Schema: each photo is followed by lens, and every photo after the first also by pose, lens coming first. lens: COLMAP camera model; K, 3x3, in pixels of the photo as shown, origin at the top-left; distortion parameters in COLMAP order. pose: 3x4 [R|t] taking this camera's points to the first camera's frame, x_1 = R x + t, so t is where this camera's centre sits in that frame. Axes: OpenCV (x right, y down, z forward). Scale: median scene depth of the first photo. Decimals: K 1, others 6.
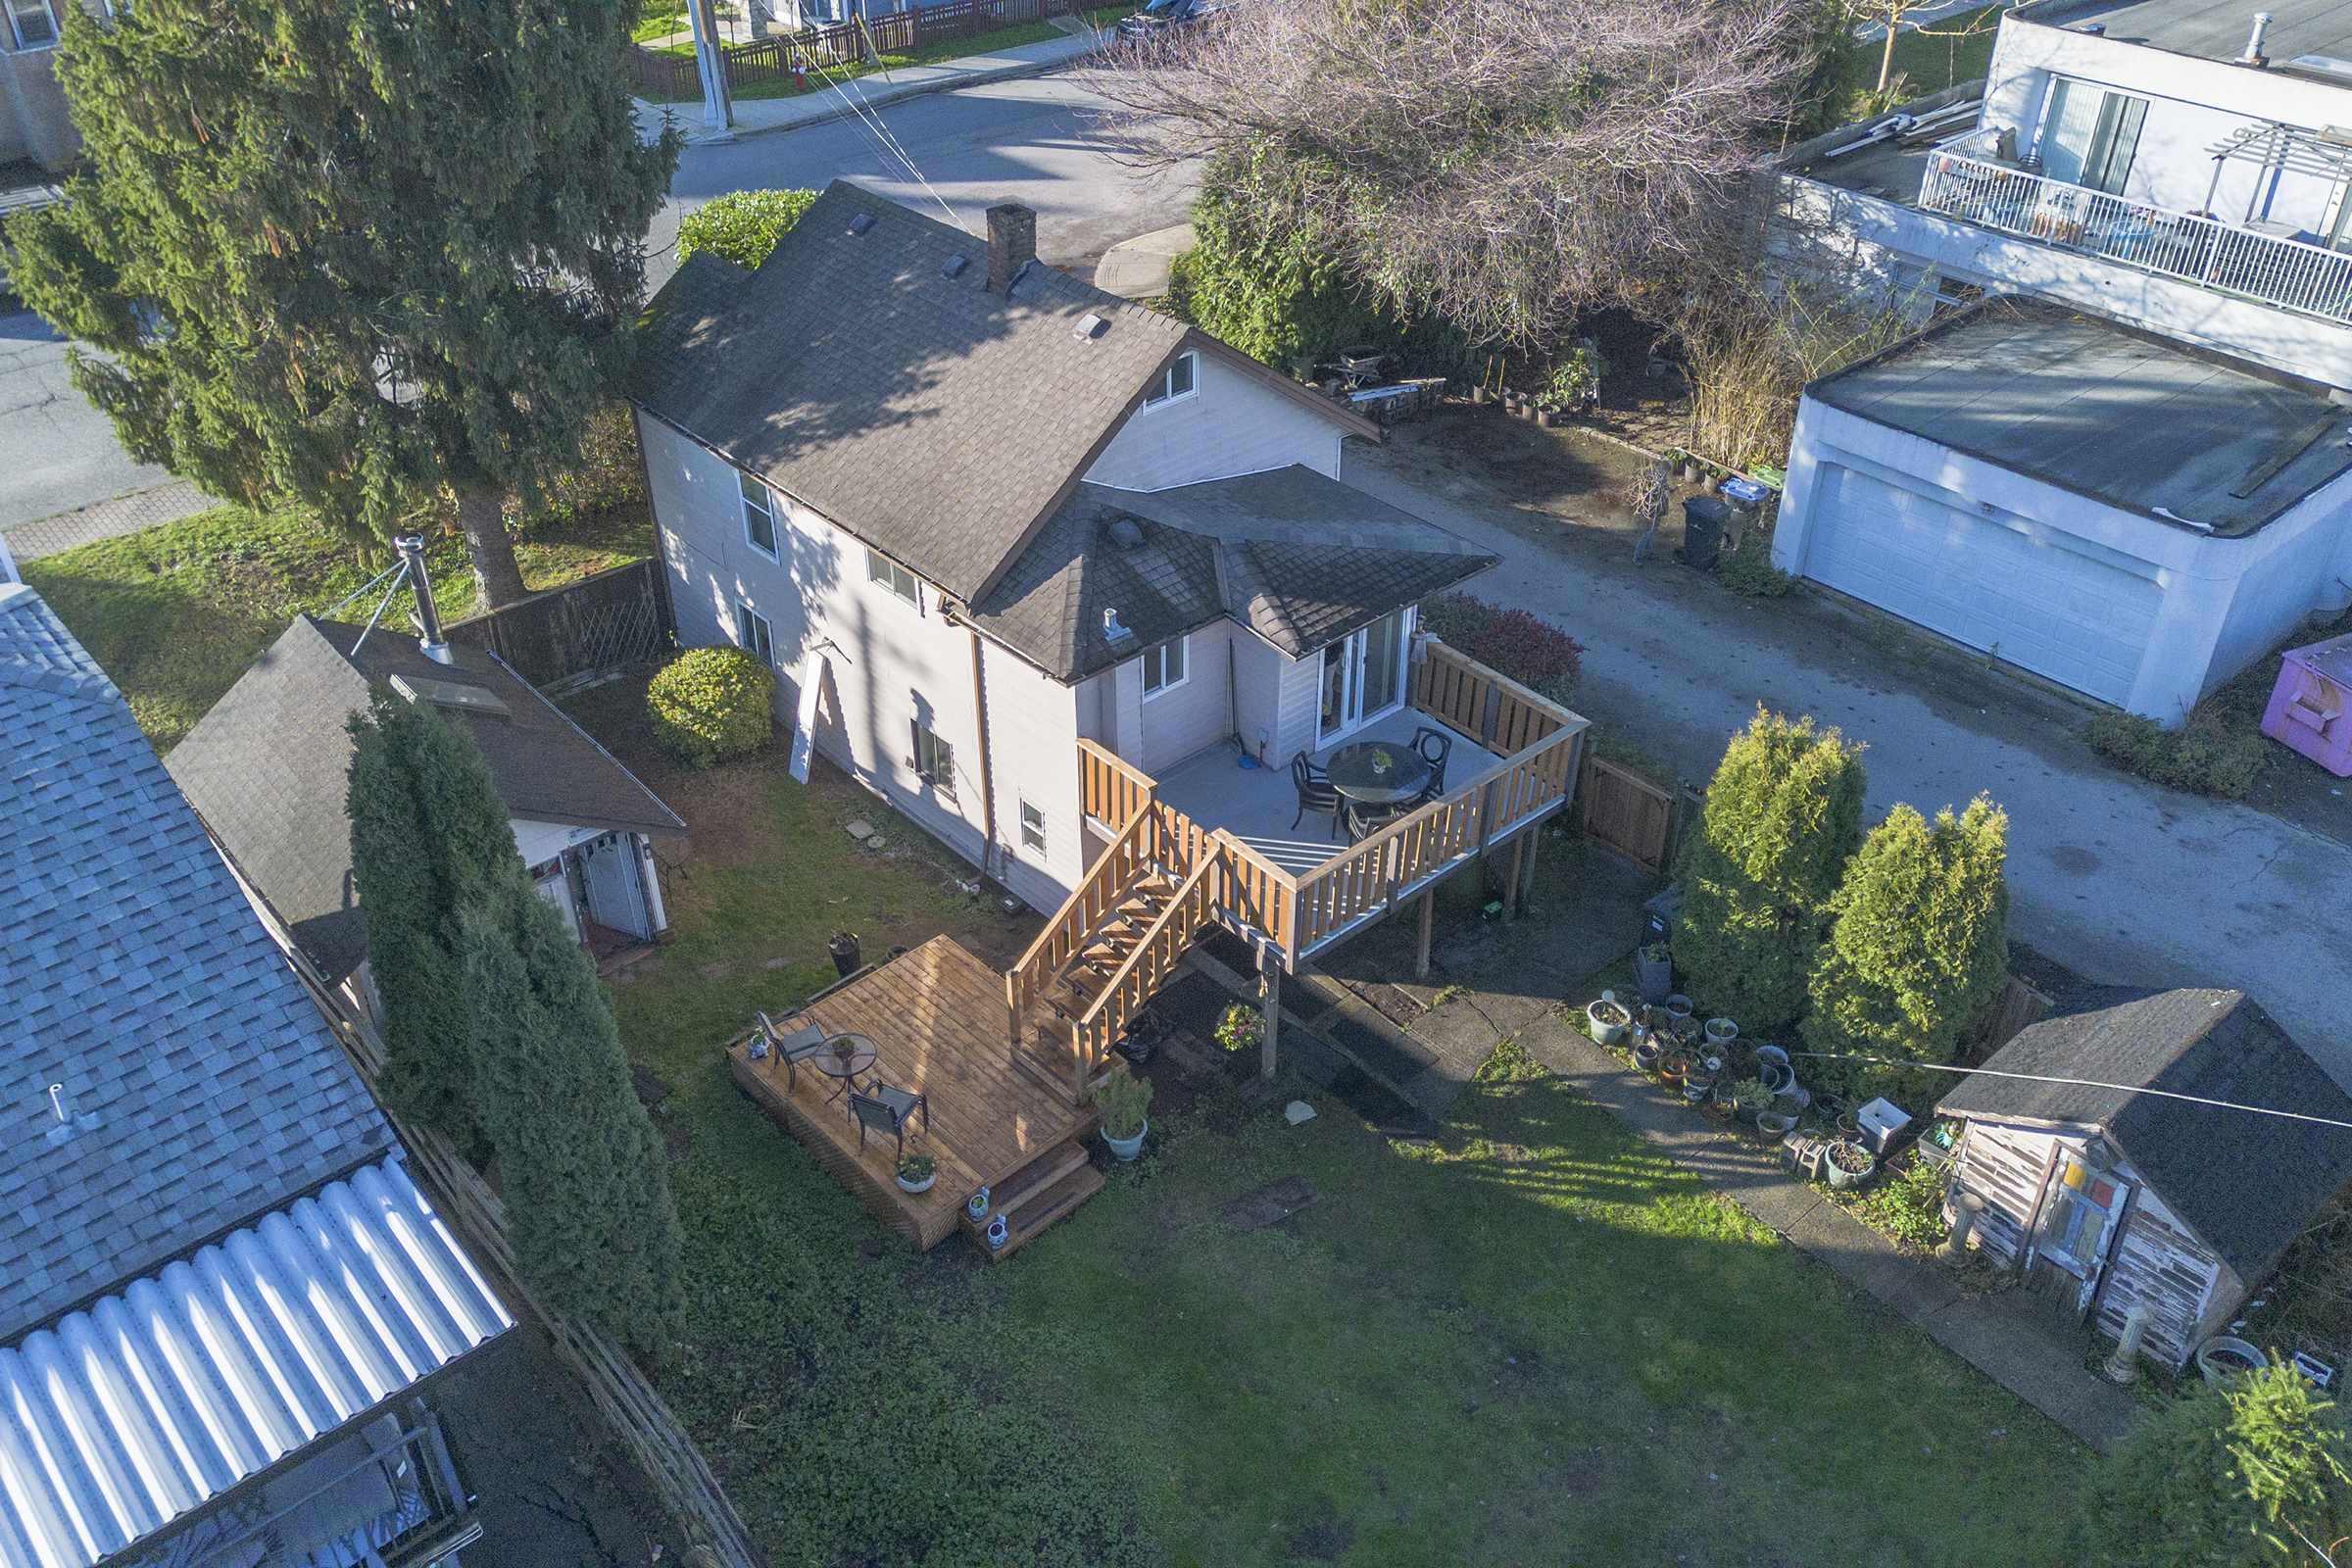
lens RADIAL K [[1950.1, 0, 1163.6], [0, 1950.1, 779.1], [0, 0, 1]] dist [0.094727, -0.098433]
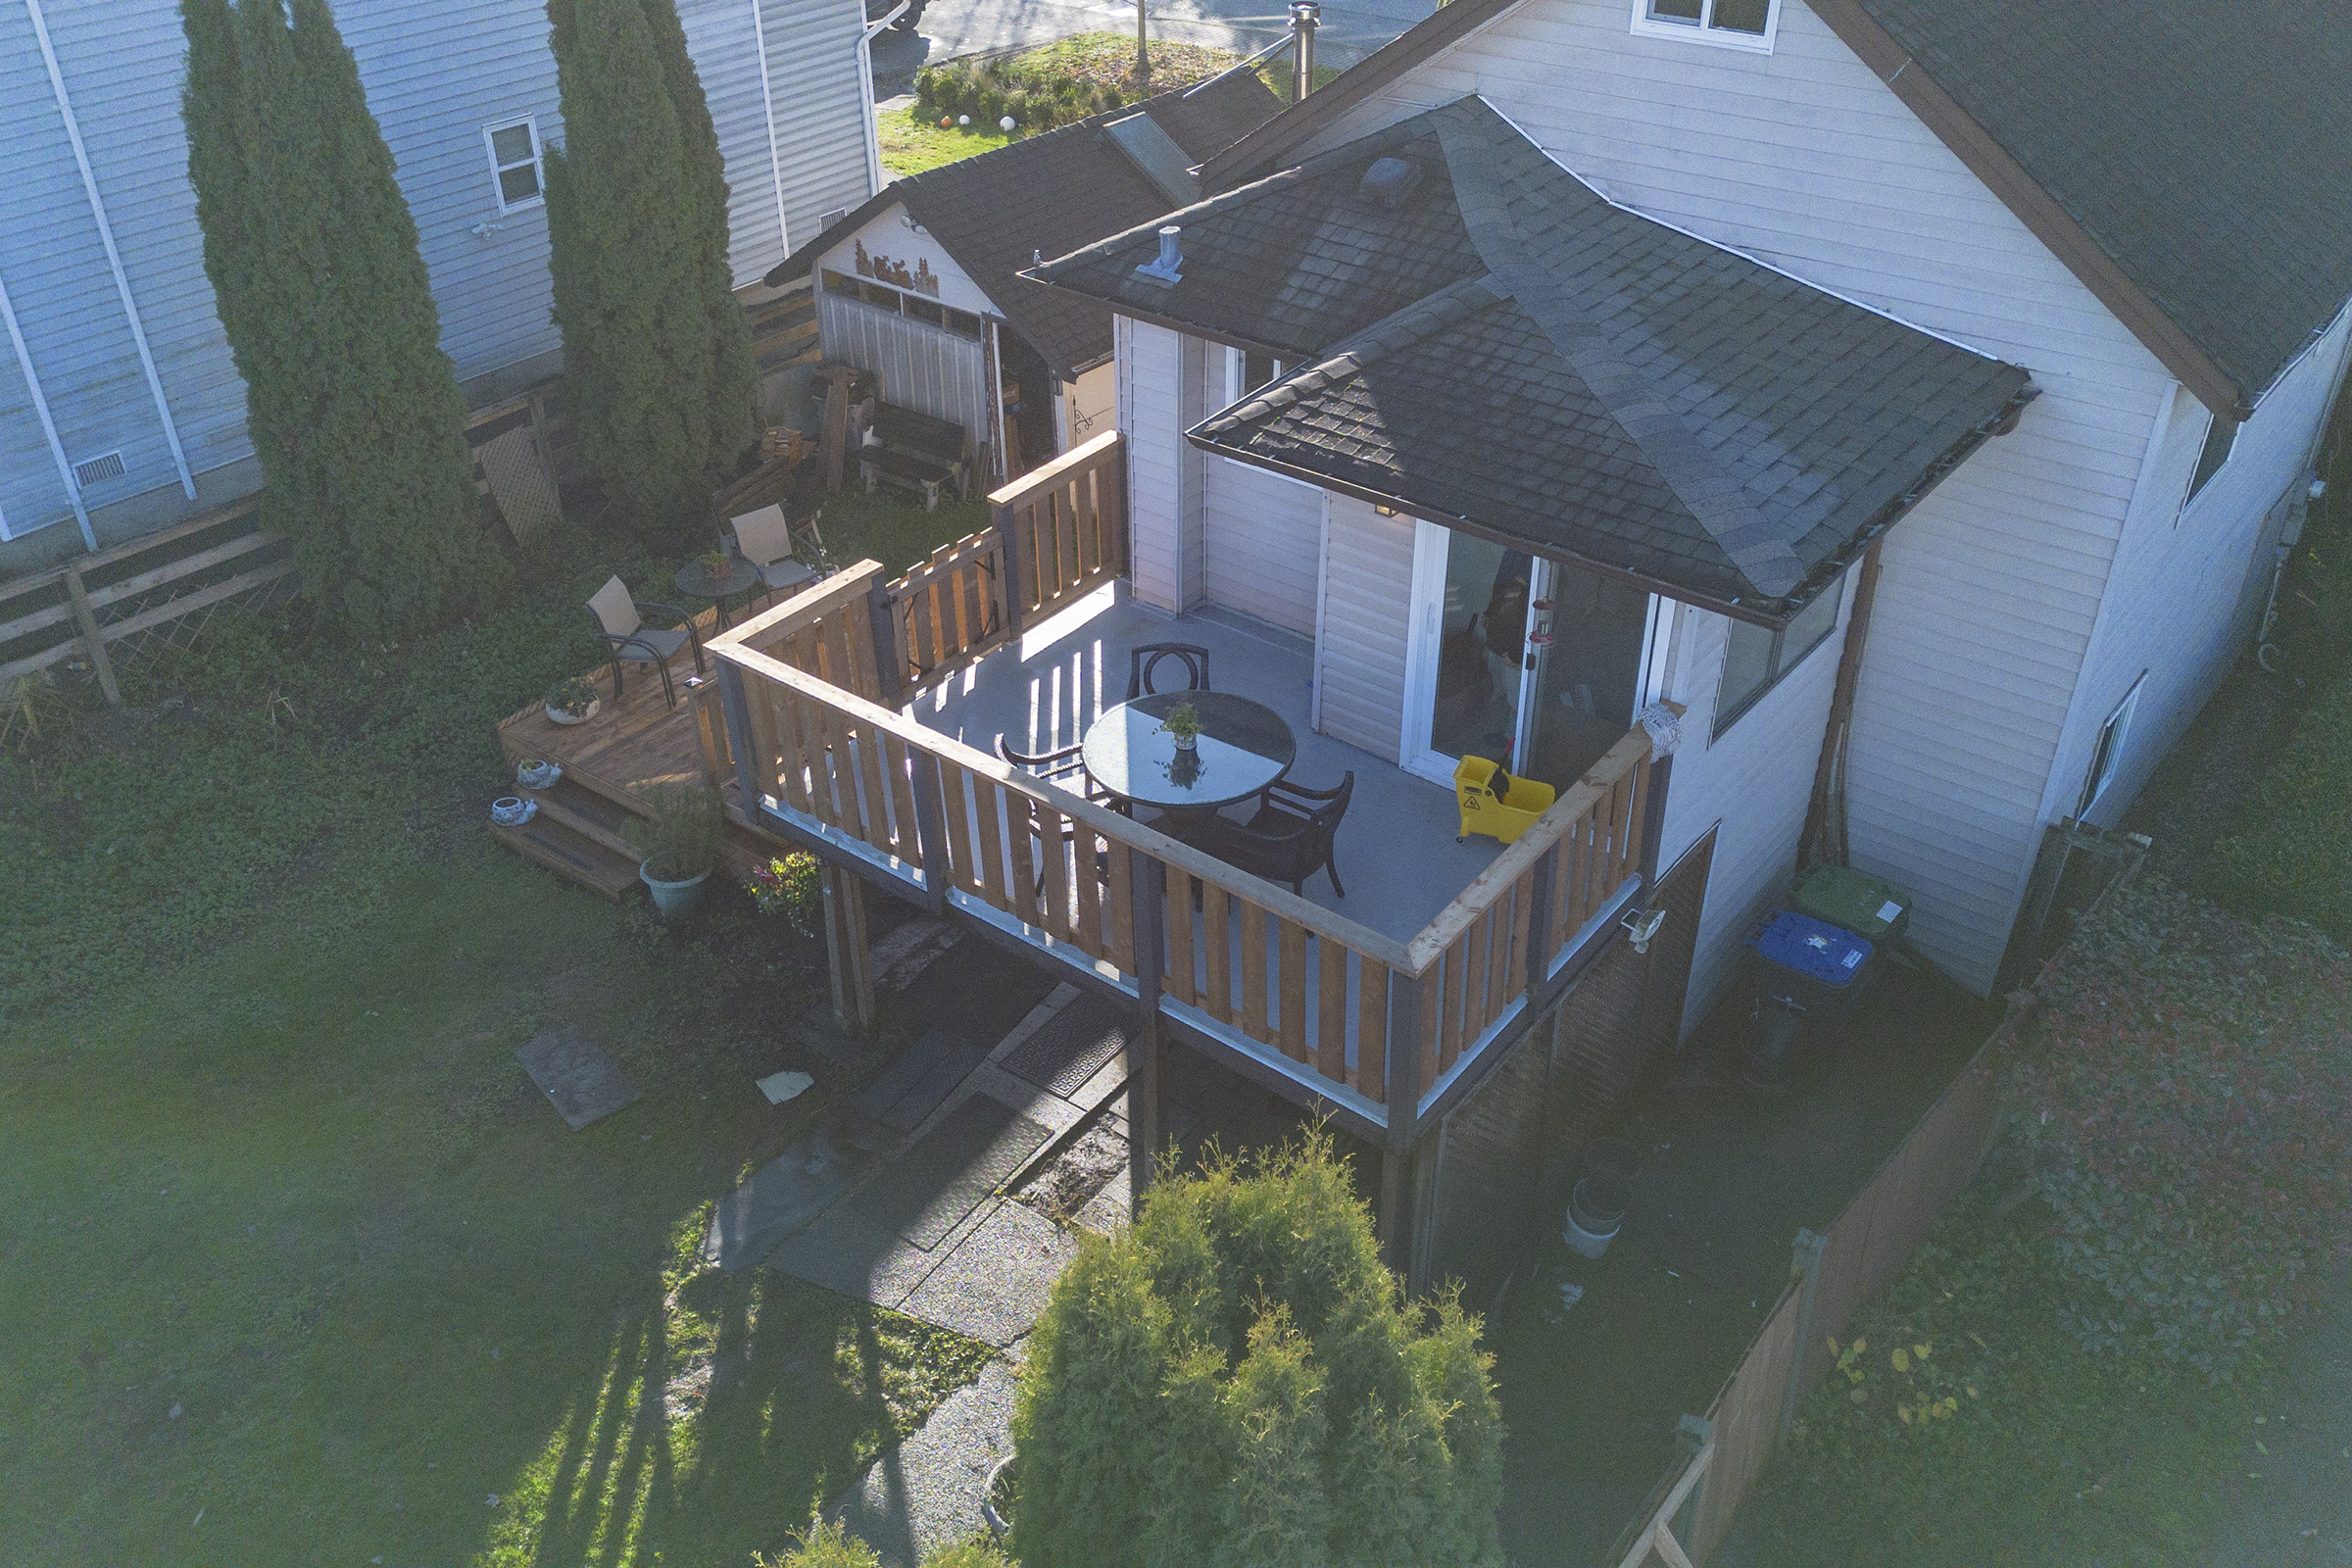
lens RADIAL K [[1962.9, 0, 1165.8], [0, 1962.9, 782.2], [0, 0, 1]] dist [0.052672, -0.016807]
pose [[0.180155, 0.547672, -0.817067, 0.509321], [-0.558280, 0.740835, 0.373479, -0.174643], [0.809857, 0.388868, 0.439220, 0.788695]]
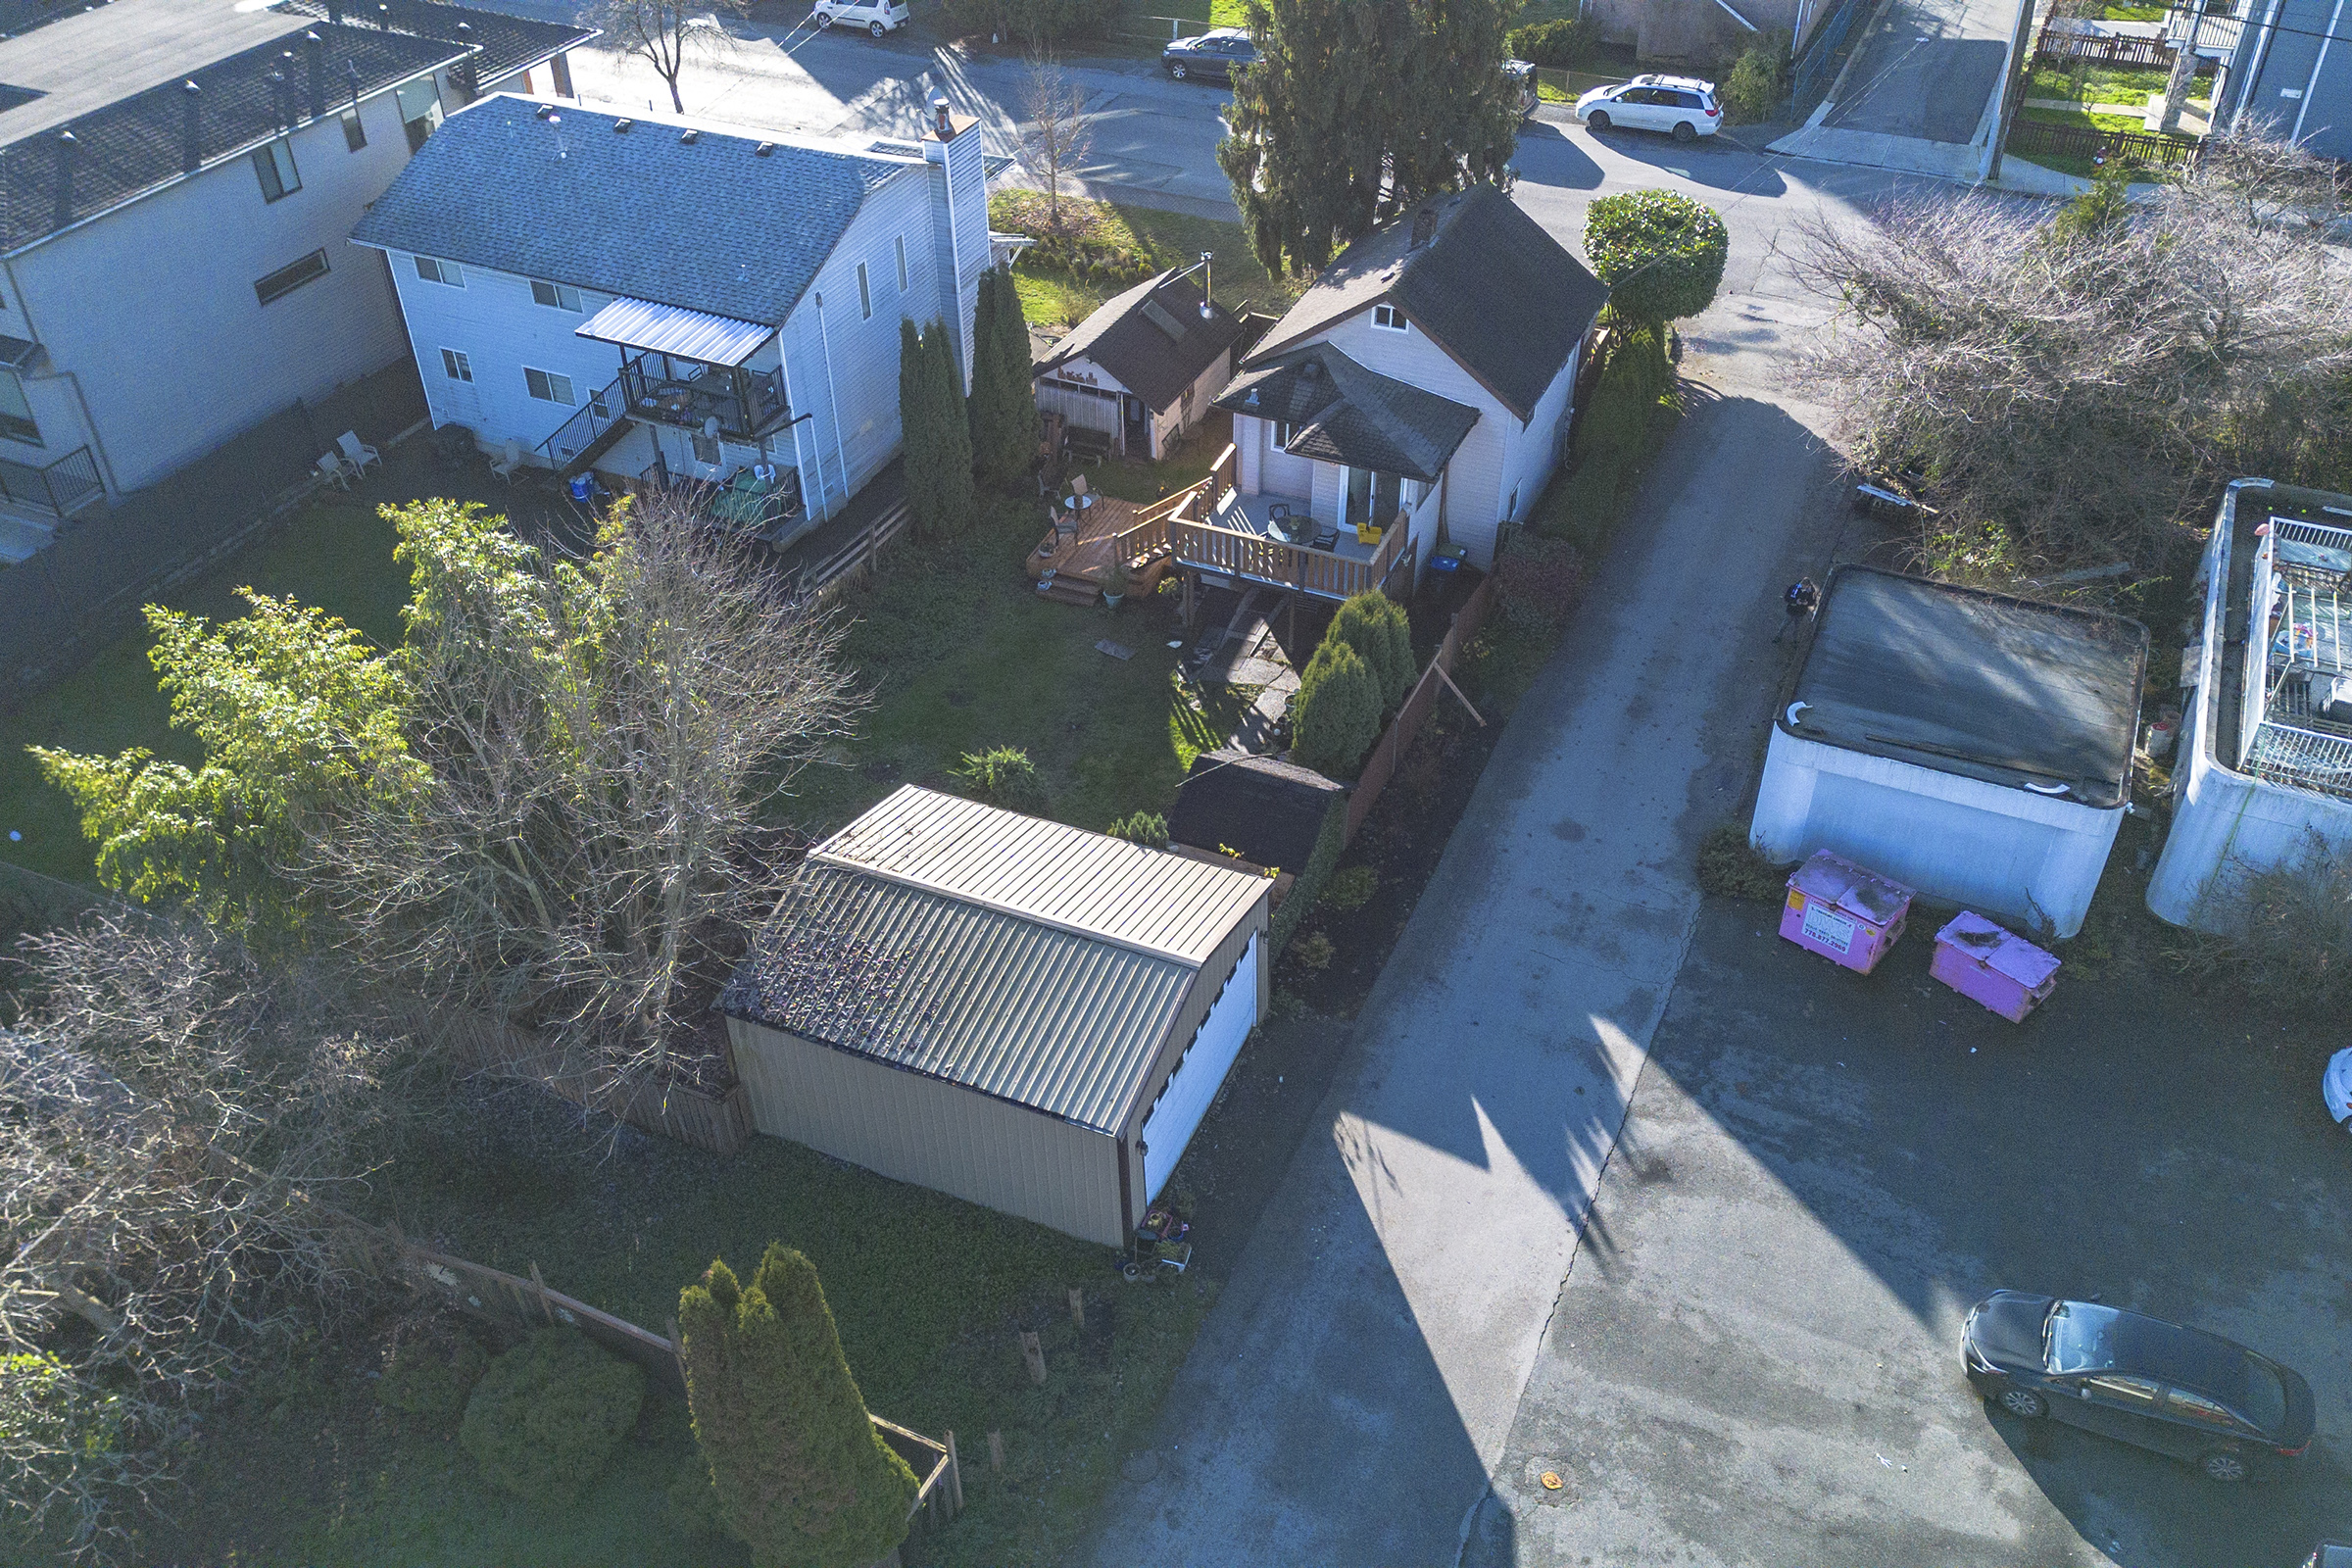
lens RADIAL K [[1919.5, 0, 1176.0], [0, 1919.5, 784.0], [0, 0, 1]] dist [0.154115, -0.313392]
pose [[0.419875, 0.564323, -0.710805, 1.563429], [-0.517994, 0.792103, 0.322886, -0.359513], [0.745243, 0.232621, 0.624900, -0.222142]]
